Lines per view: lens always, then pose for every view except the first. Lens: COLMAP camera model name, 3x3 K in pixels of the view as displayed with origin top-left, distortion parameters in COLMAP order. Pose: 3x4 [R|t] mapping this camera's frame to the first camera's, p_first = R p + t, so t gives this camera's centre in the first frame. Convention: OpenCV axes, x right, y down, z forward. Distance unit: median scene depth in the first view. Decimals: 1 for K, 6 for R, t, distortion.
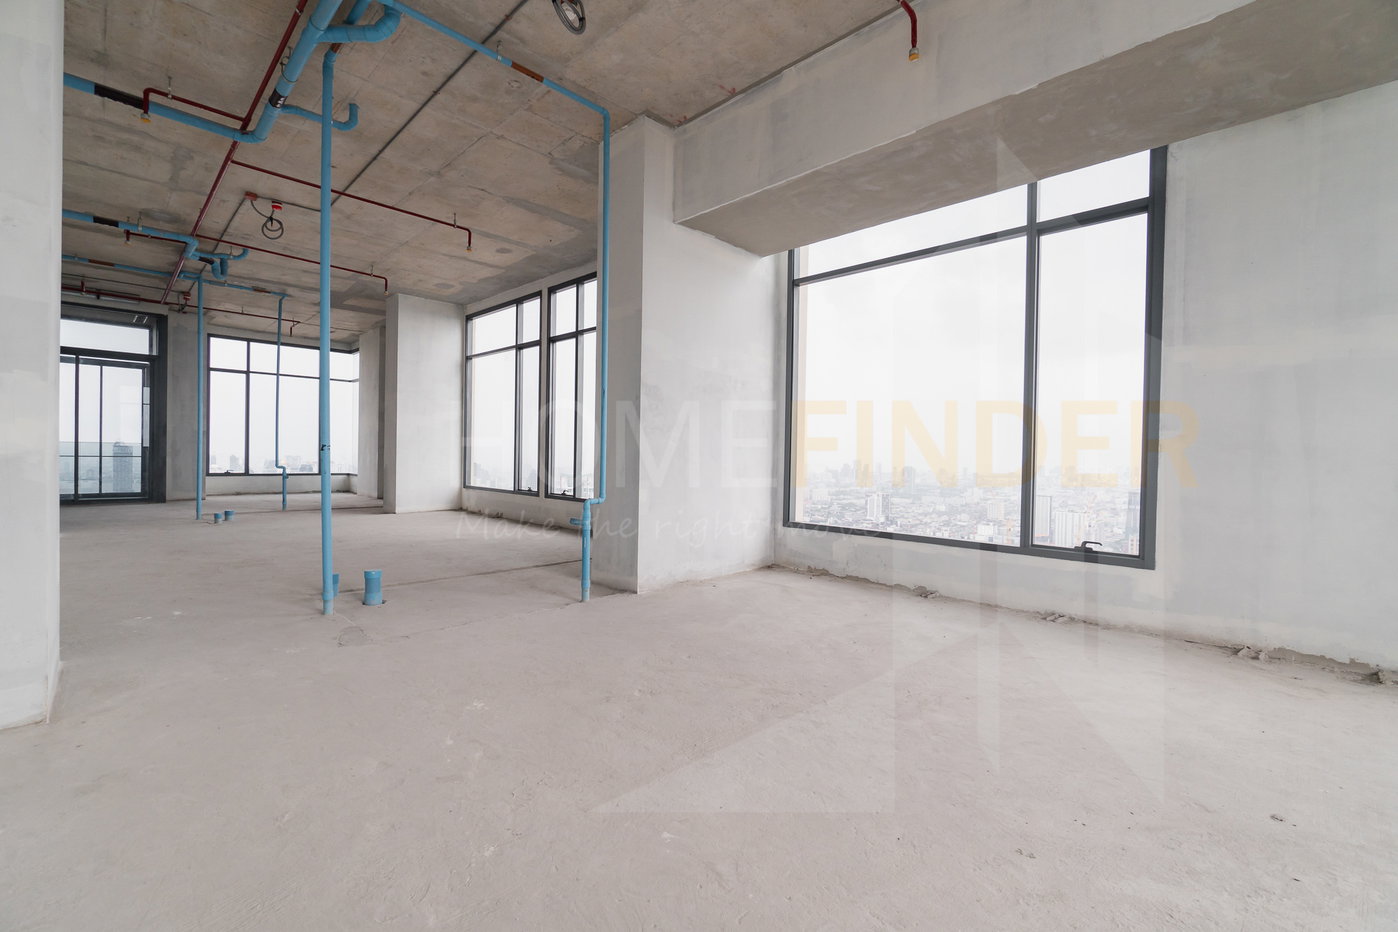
lens RADIAL K [[592.0, 0, 682.3], [0, 592.0, 460.8], [0, 0, 1]] dist [-0.007958, -0.000287]
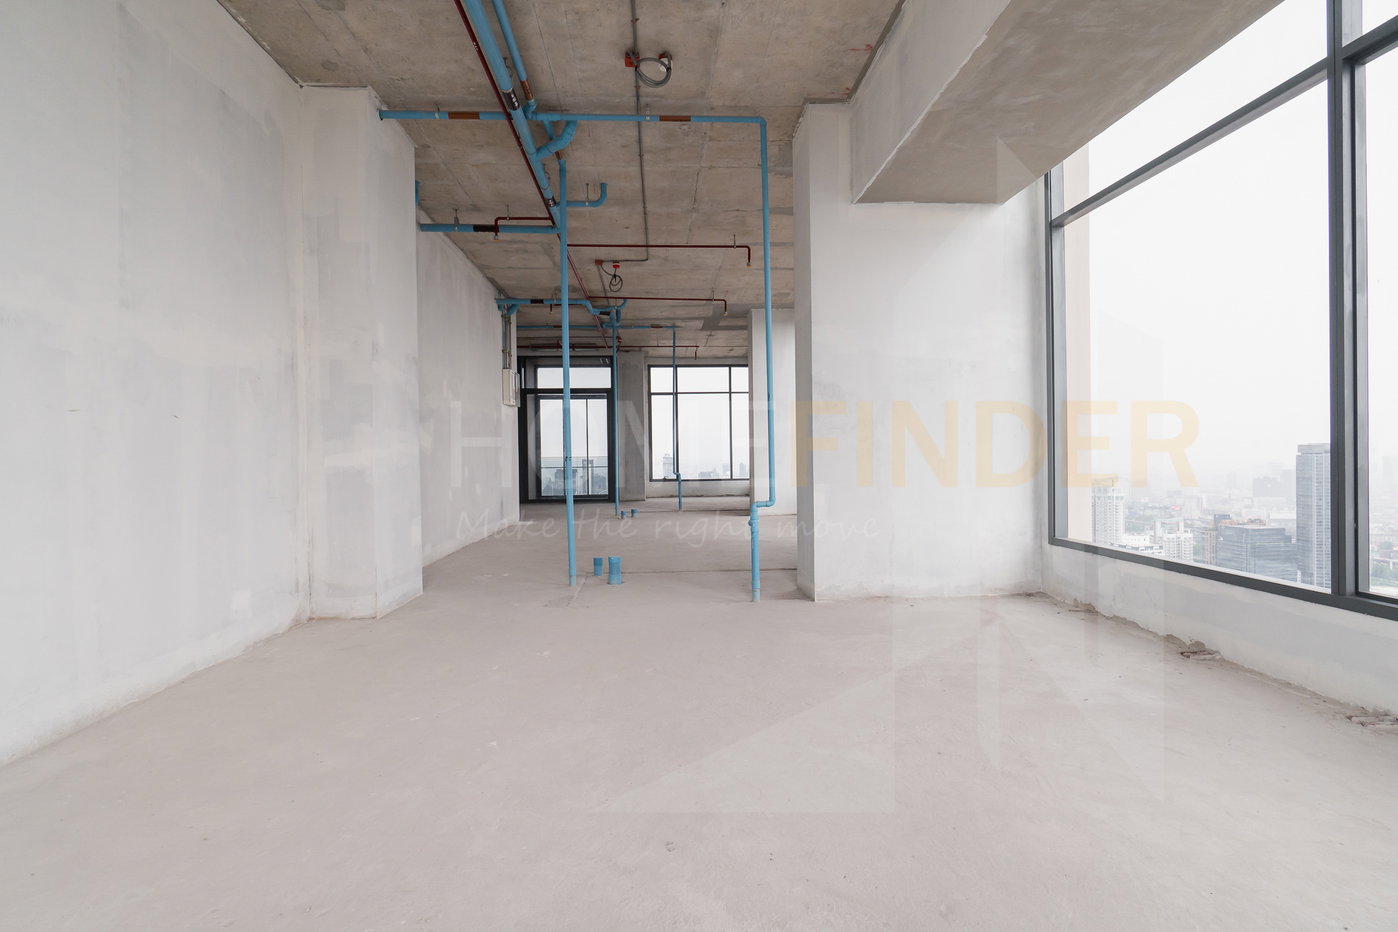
lens RADIAL K [[668.0, 0, 694.7], [0, 668.0, 462.7], [0, 0, 1]] dist [-0.001701, -0.000501]
pose [[0.749924, -0.021480, -0.661176, 0.397222], [0.020178, 0.999750, -0.009594, 0.004321], [0.661217, -0.006146, 0.750170, 0.047123]]
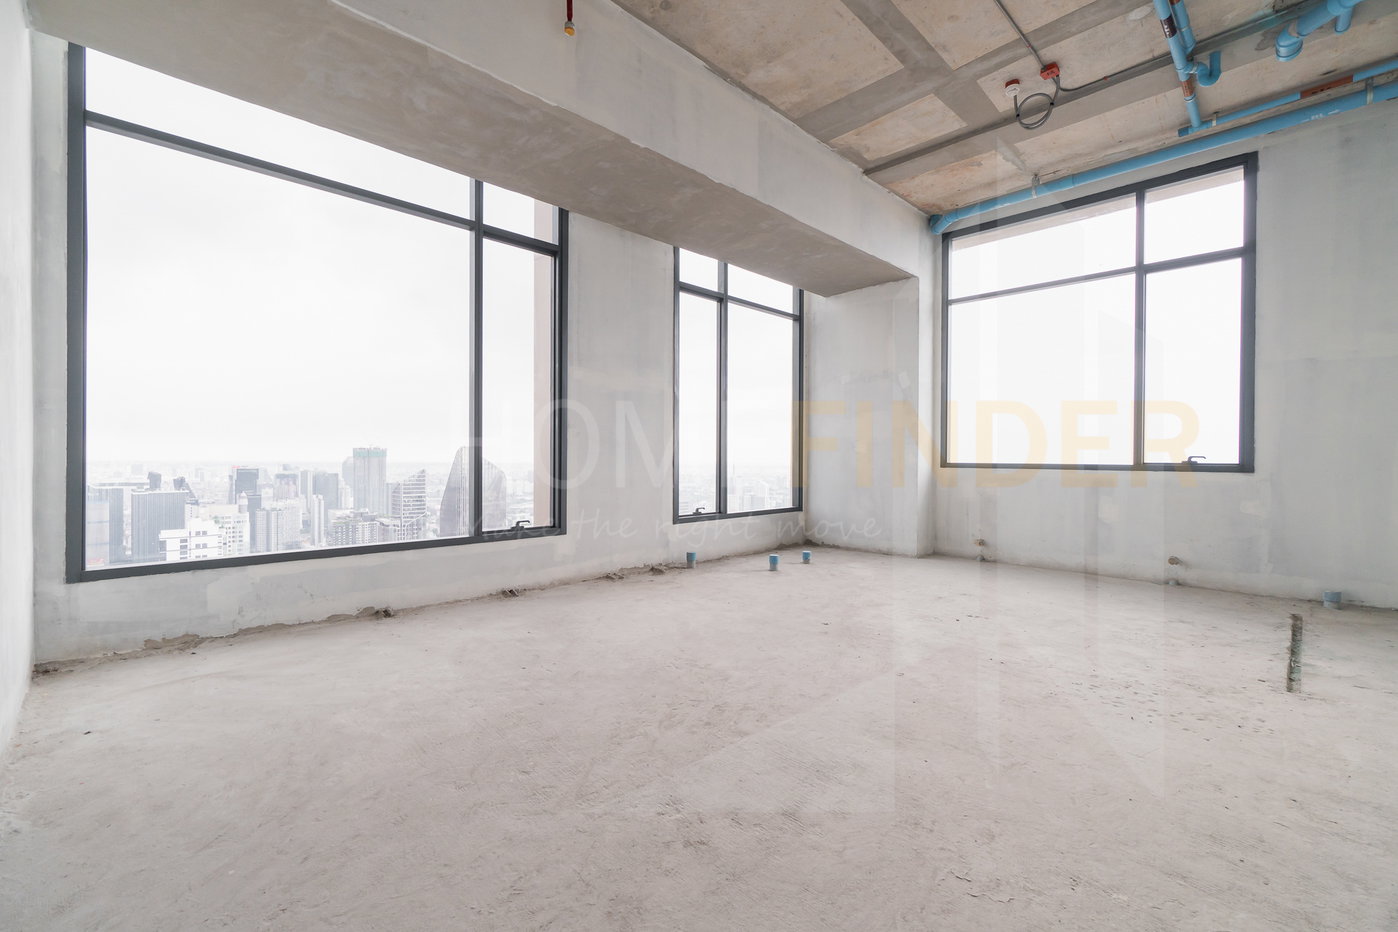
lens RADIAL K [[594.9, 0, 696.6], [0, 594.9, 461.2], [0, 0, 1]] dist [-0.000774, 0.000138]
pose [[0.002371, -0.023875, 0.999712, -0.334995], [0.001941, 0.999713, 0.023871, -0.005594], [-0.999995, 0.001884, 0.002417, 0.451689]]
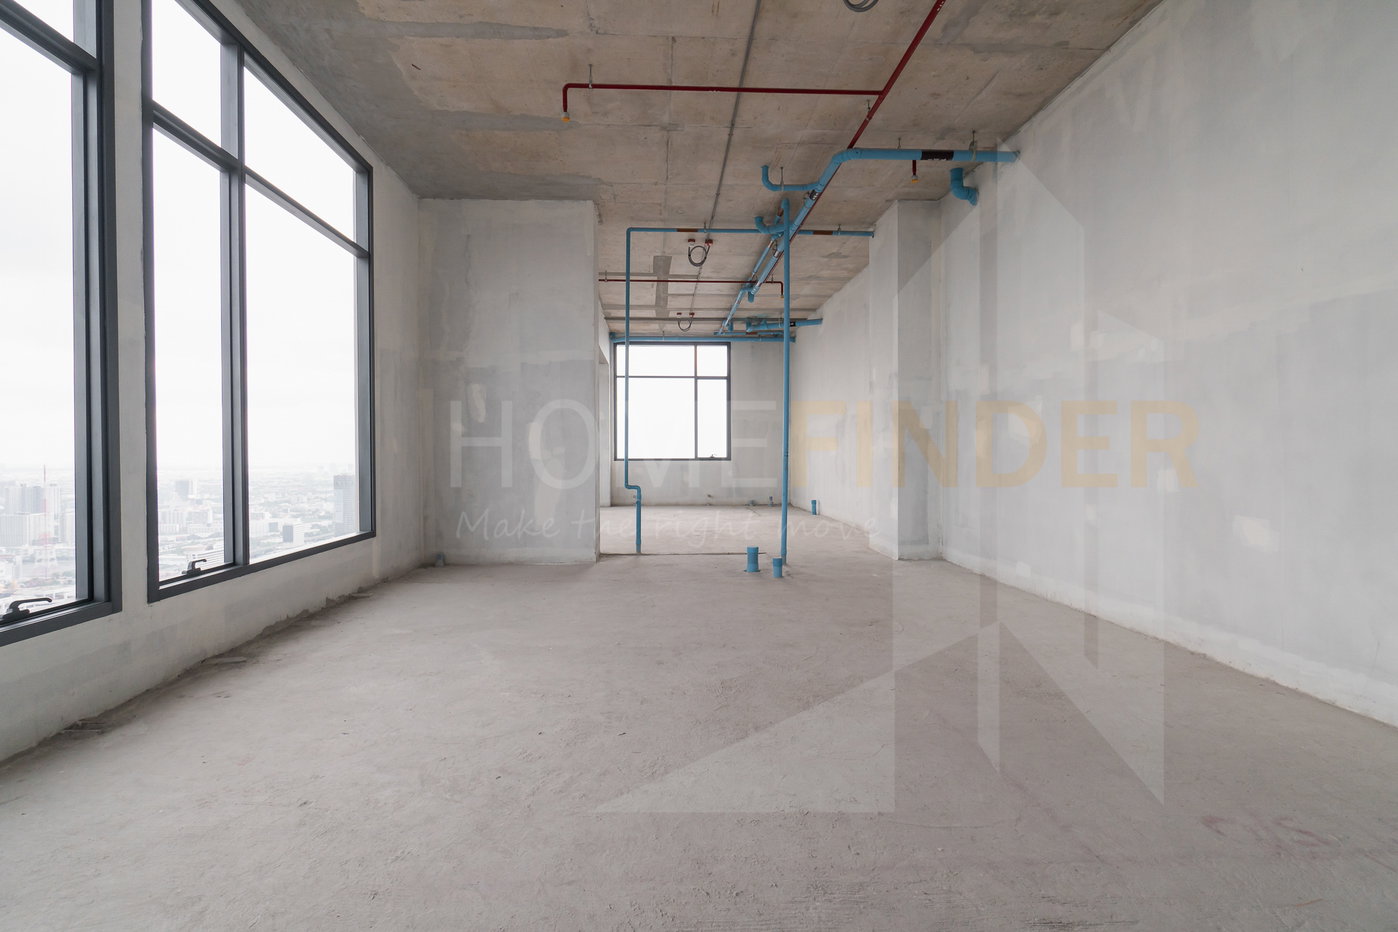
lens RADIAL K [[668.0, 0, 694.7], [0, 668.0, 462.7], [0, 0, 1]] dist [-0.001701, -0.000501]
pose [[-0.751989, -0.022758, 0.658782, -1.050732], [-0.003124, 0.999516, 0.030963, -0.036366], [-0.659168, 0.021226, -0.751696, 1.646757]]
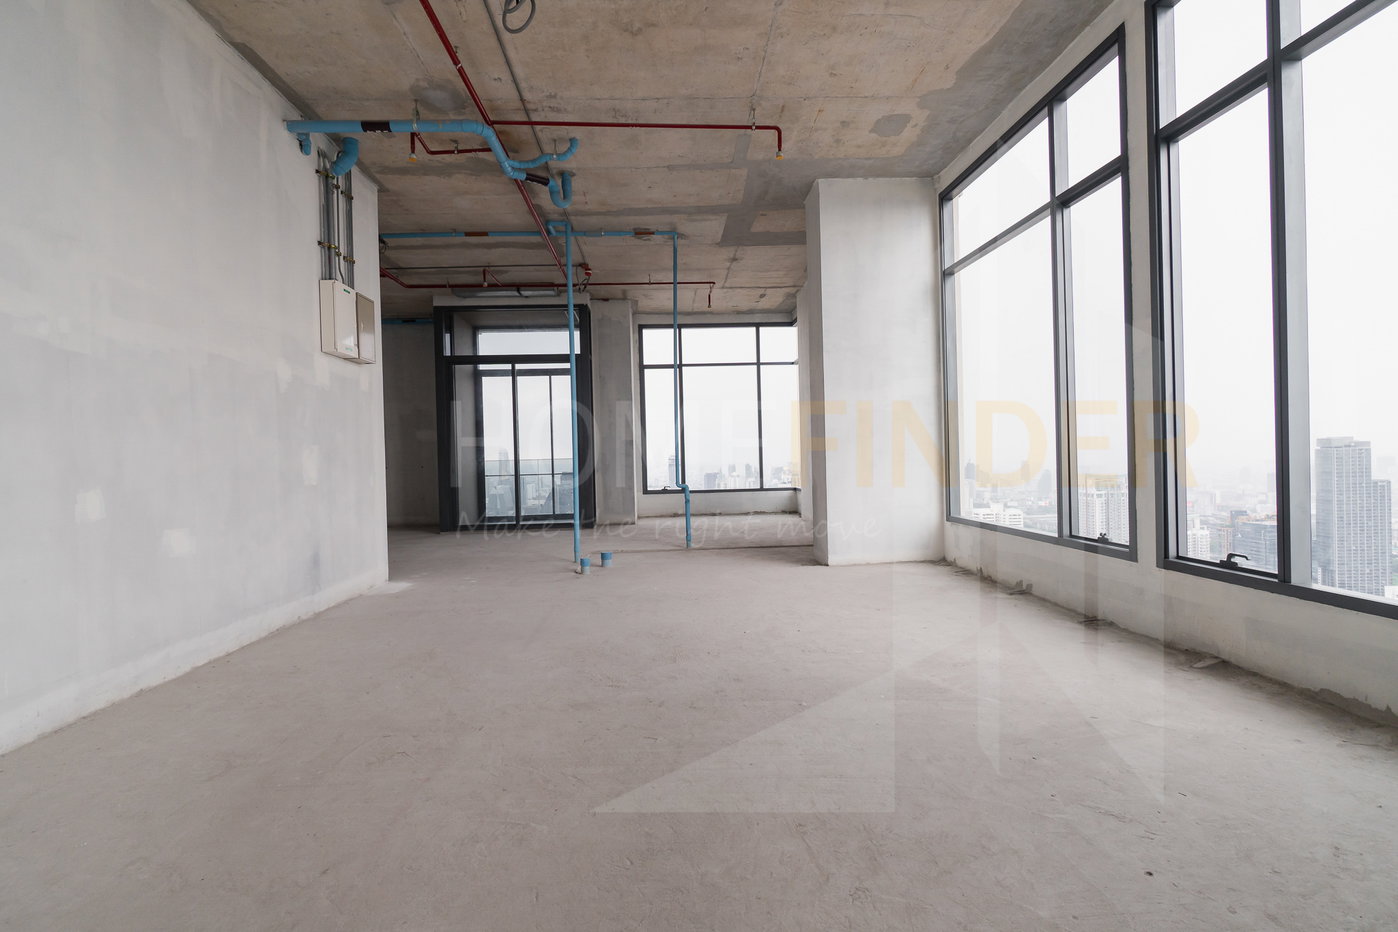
lens RADIAL K [[668.0, 0, 694.7], [0, 668.0, 462.7], [0, 0, 1]] dist [-0.001701, -0.000501]
pose [[0.744067, -0.031814, -0.667347, -0.254581], [0.031885, 0.999418, -0.012094, -0.011187], [0.667344, -0.012280, 0.744648, 0.750059]]
